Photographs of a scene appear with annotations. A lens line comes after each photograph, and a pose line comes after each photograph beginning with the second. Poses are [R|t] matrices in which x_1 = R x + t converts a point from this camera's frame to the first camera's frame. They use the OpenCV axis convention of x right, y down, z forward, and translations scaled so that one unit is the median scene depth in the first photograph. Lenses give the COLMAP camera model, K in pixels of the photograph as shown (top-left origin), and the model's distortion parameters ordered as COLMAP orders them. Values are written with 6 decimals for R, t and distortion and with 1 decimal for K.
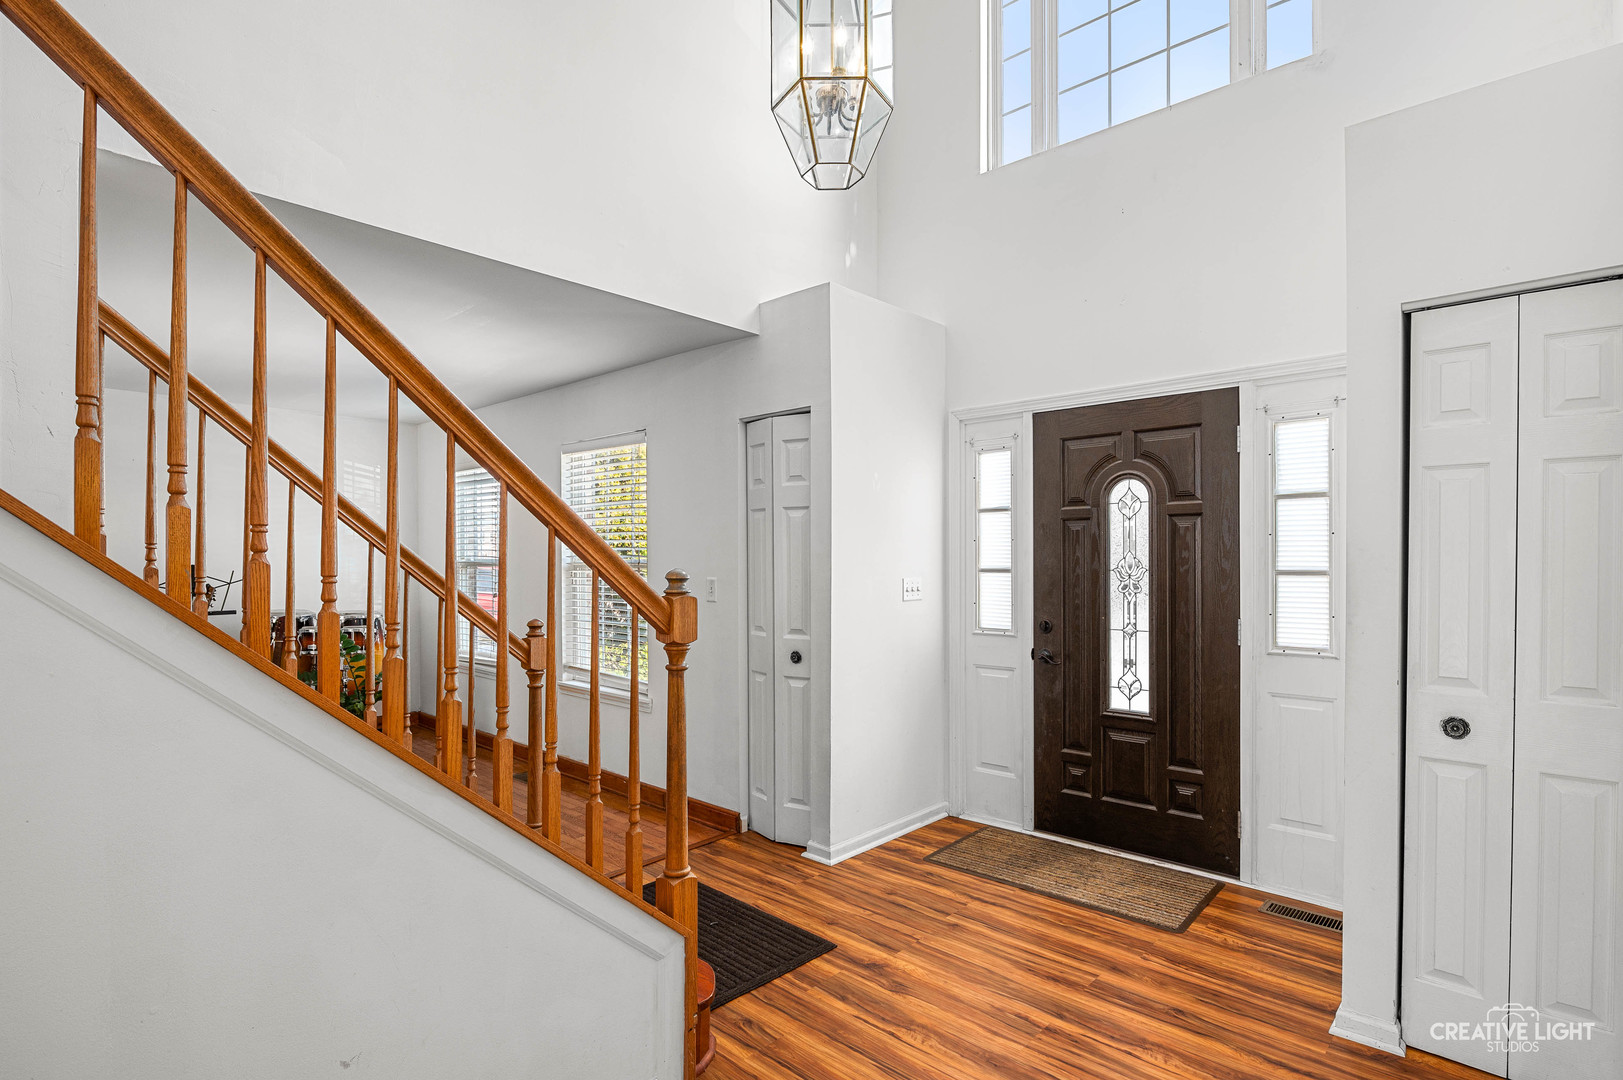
lens RADIAL K [[820.4, 0, 816.8], [0, 820.4, 540.1], [0, 0, 1]] dist [-0.002896, -0.000349]
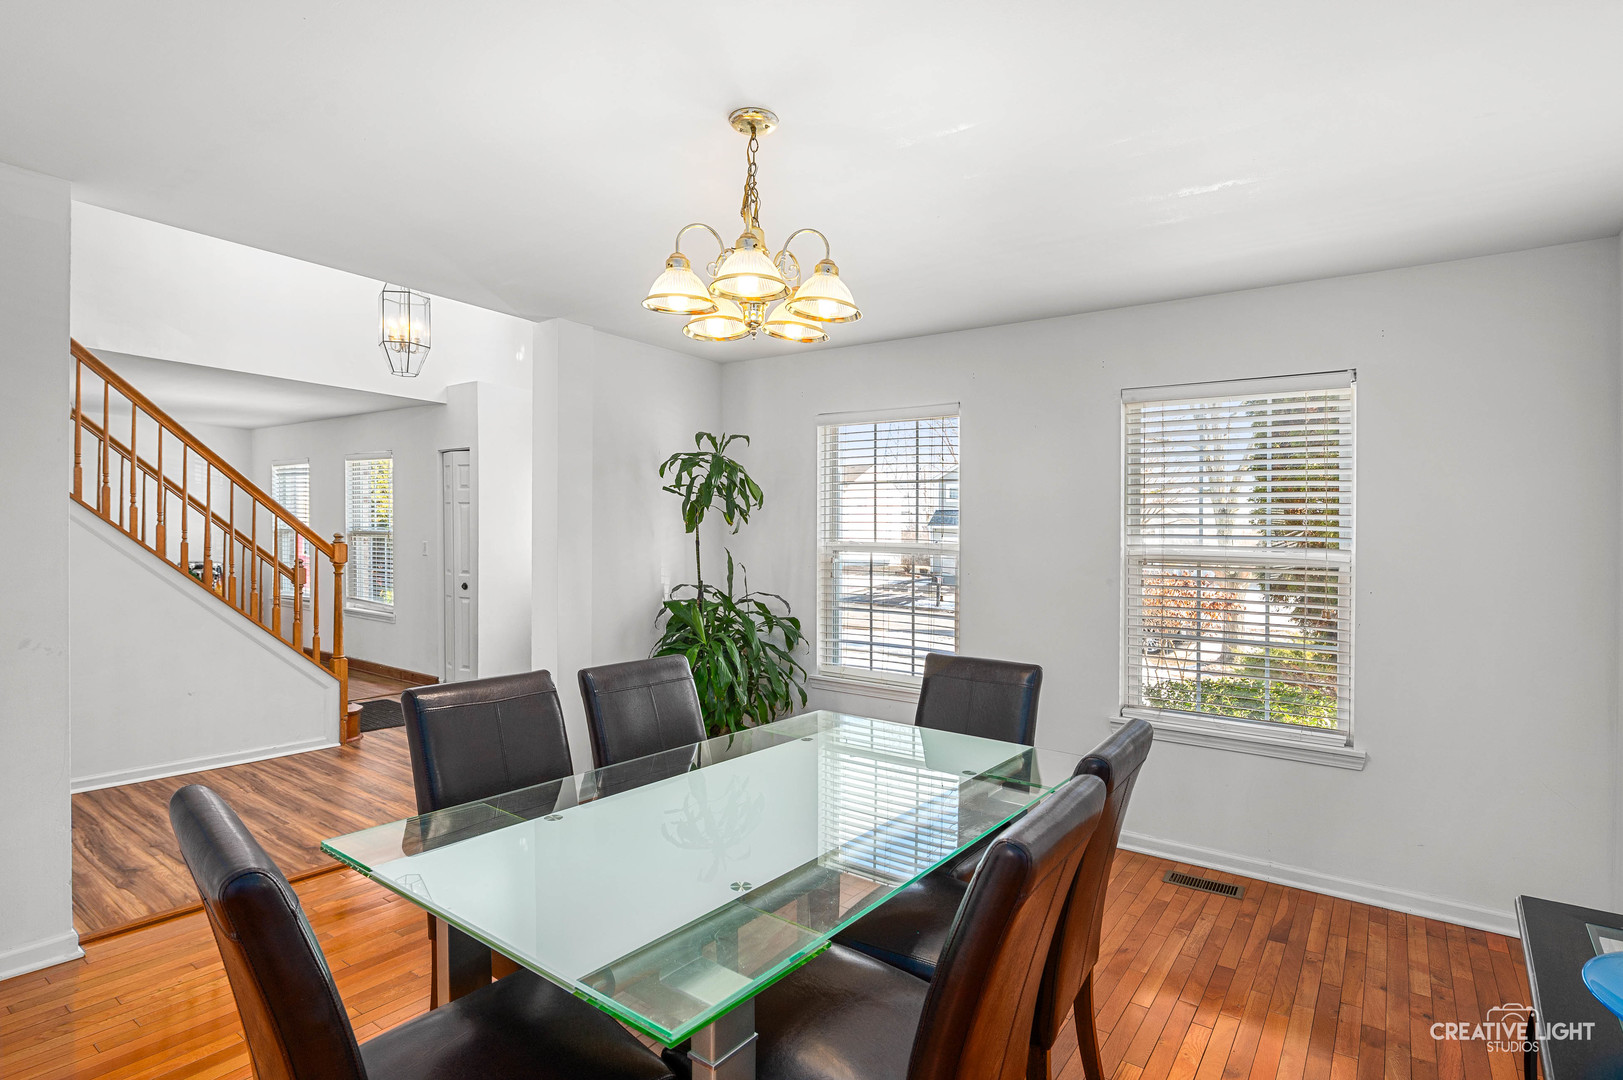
lens RADIAL K [[820.4, 0, 806.6], [0, 820.4, 551.0], [0, 0, 1]] dist [-0.002896, -0.000349]
pose [[0.993048, 0.023139, 0.115418, 0.518467], [-0.027525, 0.998953, 0.036548, -0.020591], [-0.114451, -0.039471, 0.992644, -0.878398]]
